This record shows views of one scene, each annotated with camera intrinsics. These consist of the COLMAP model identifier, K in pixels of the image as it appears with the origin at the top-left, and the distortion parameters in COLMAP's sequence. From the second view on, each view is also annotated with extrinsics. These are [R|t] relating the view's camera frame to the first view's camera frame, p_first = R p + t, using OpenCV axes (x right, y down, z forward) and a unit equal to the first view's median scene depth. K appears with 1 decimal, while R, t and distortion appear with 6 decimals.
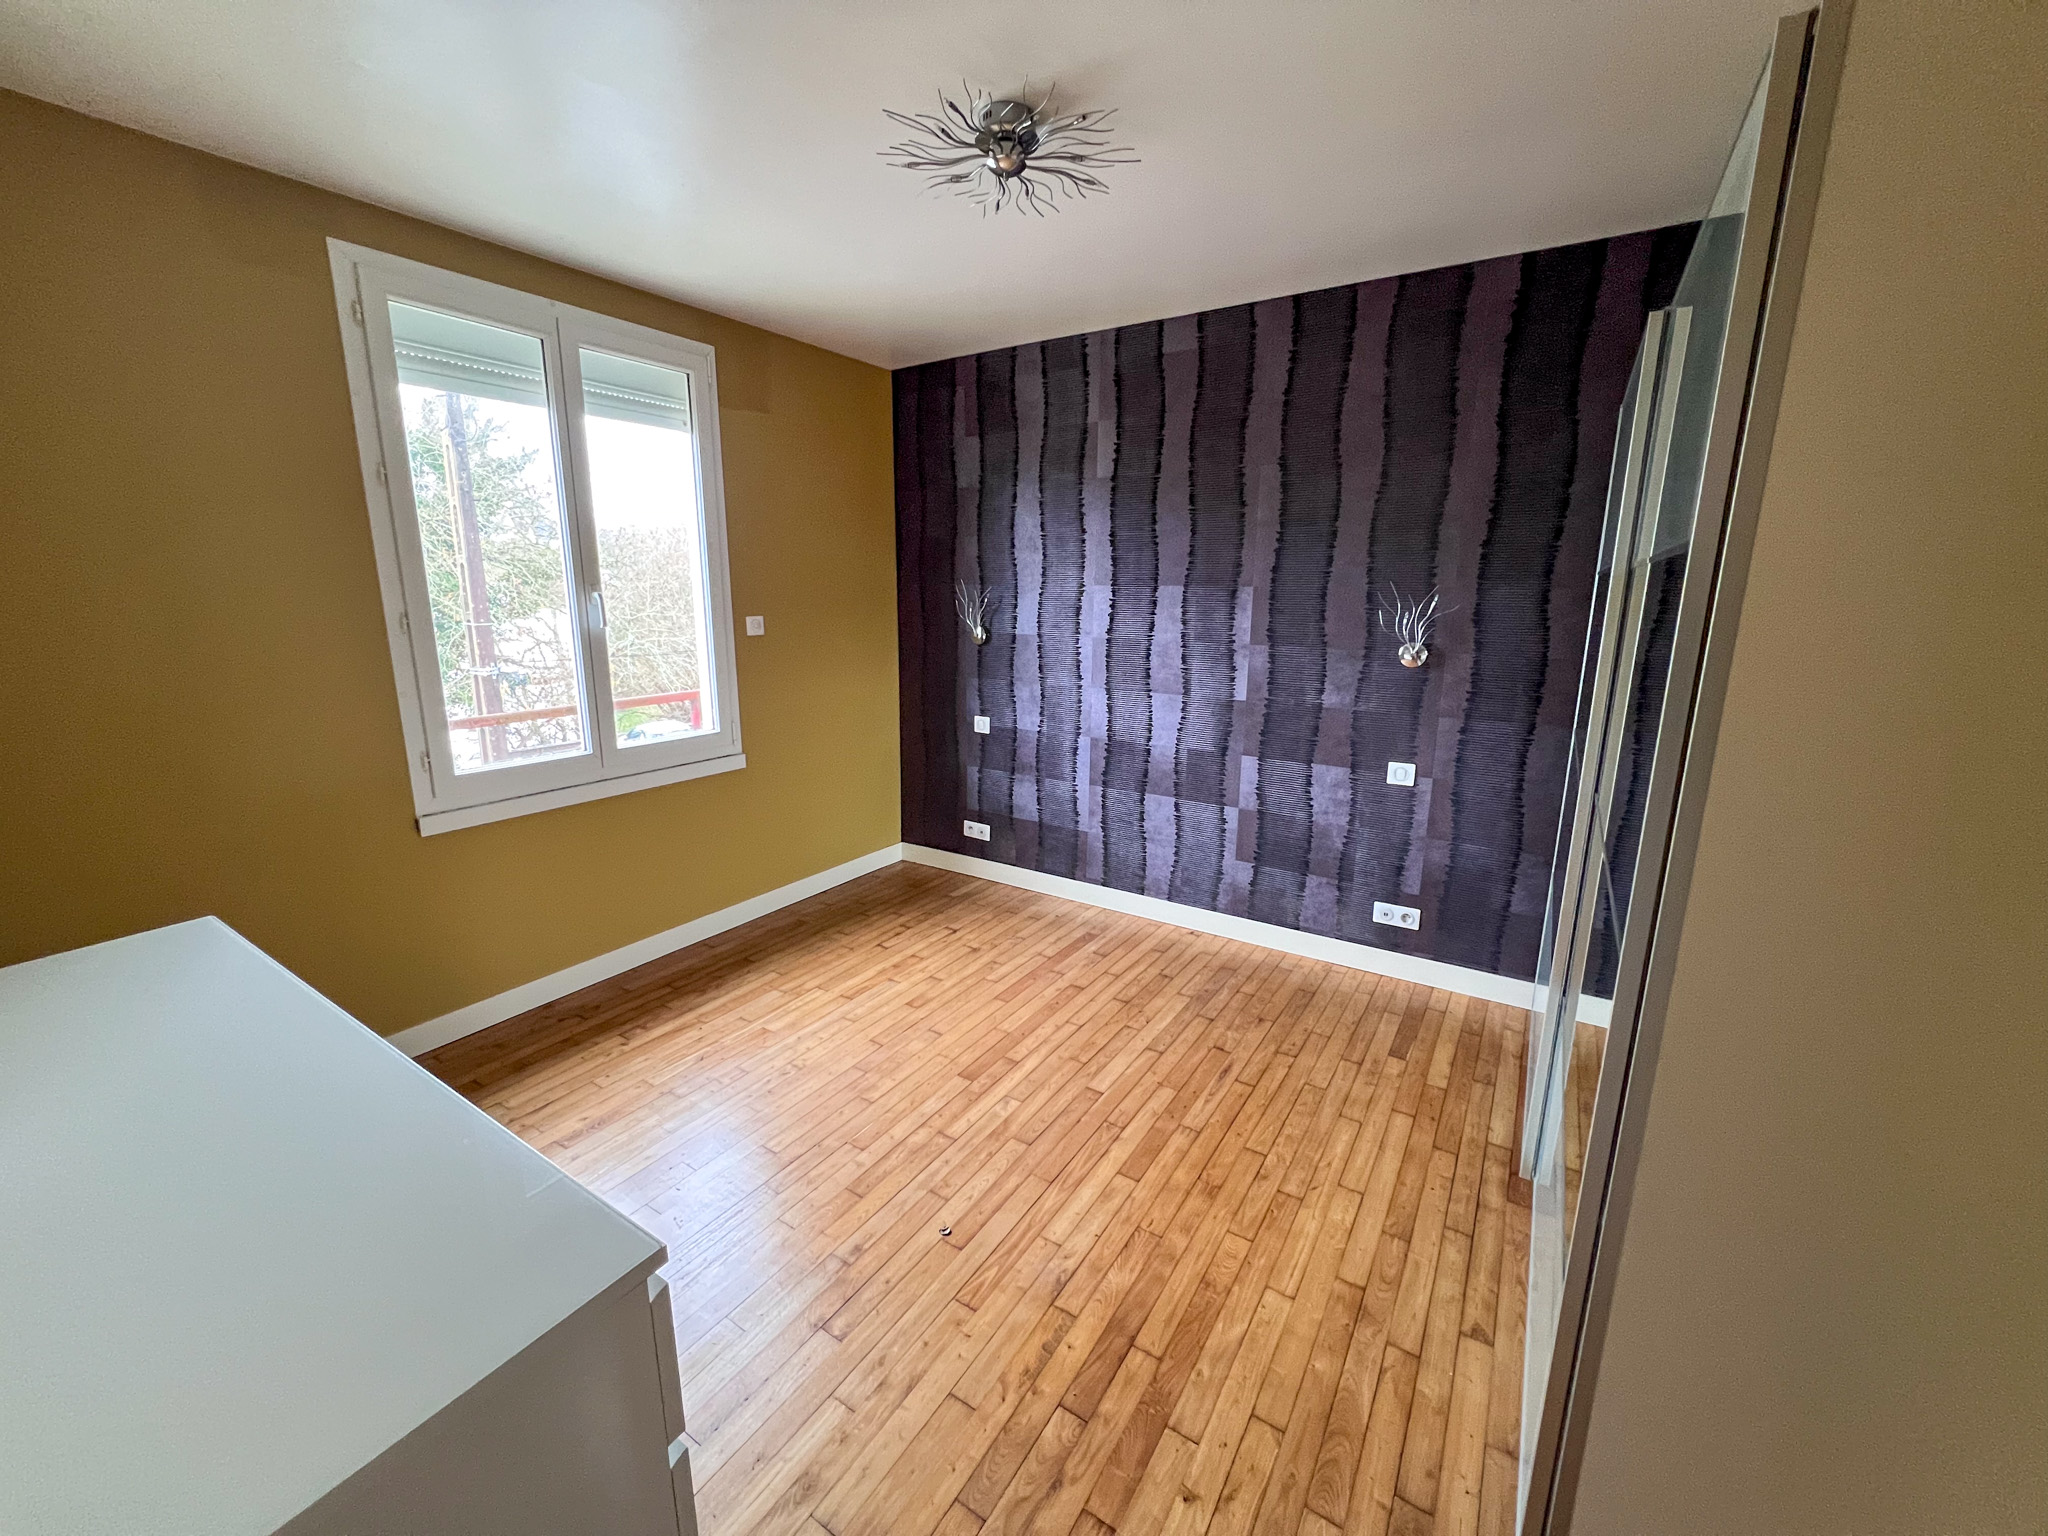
lens RADIAL K [[814.2, 0, 1021.6], [0, 814.2, 763.8], [0, 0, 1]] dist [-0.002014, -0.000562]
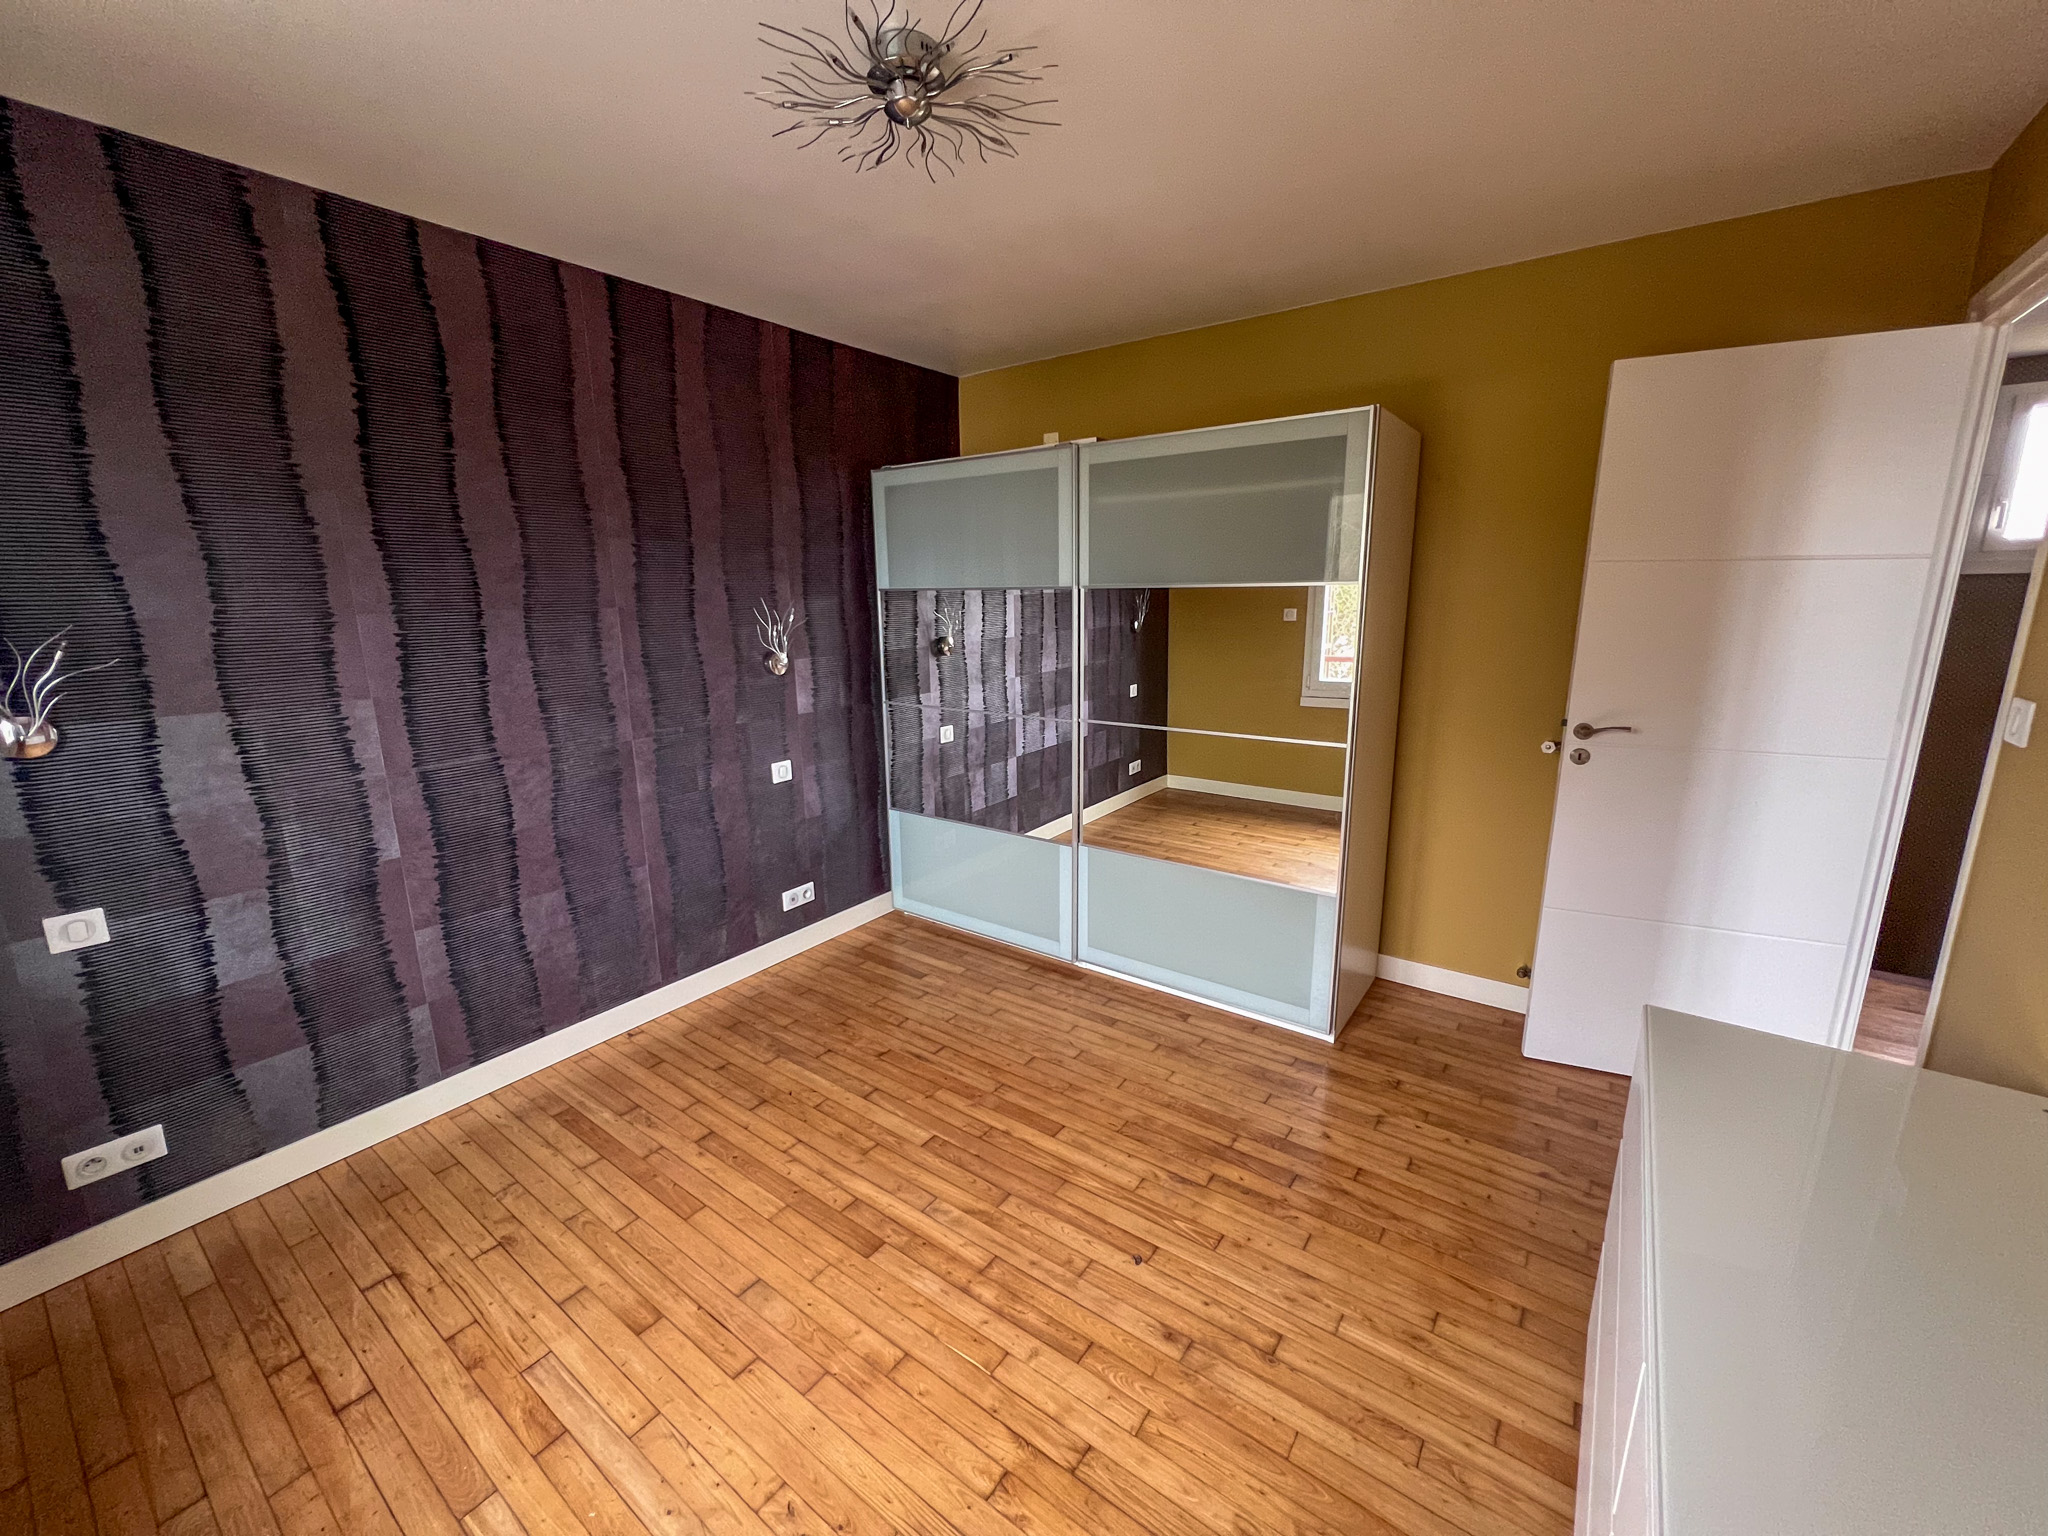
lens RADIAL K [[814.2, 0, 1021.6], [0, 814.2, 763.8], [0, 0, 1]] dist [-0.002014, -0.000562]
pose [[0.056924, -0.219017, 0.974059, -0.602387], [0.226278, 0.953082, 0.201077, -0.149335], [-0.972398, 0.208962, 0.103812, 0.585083]]
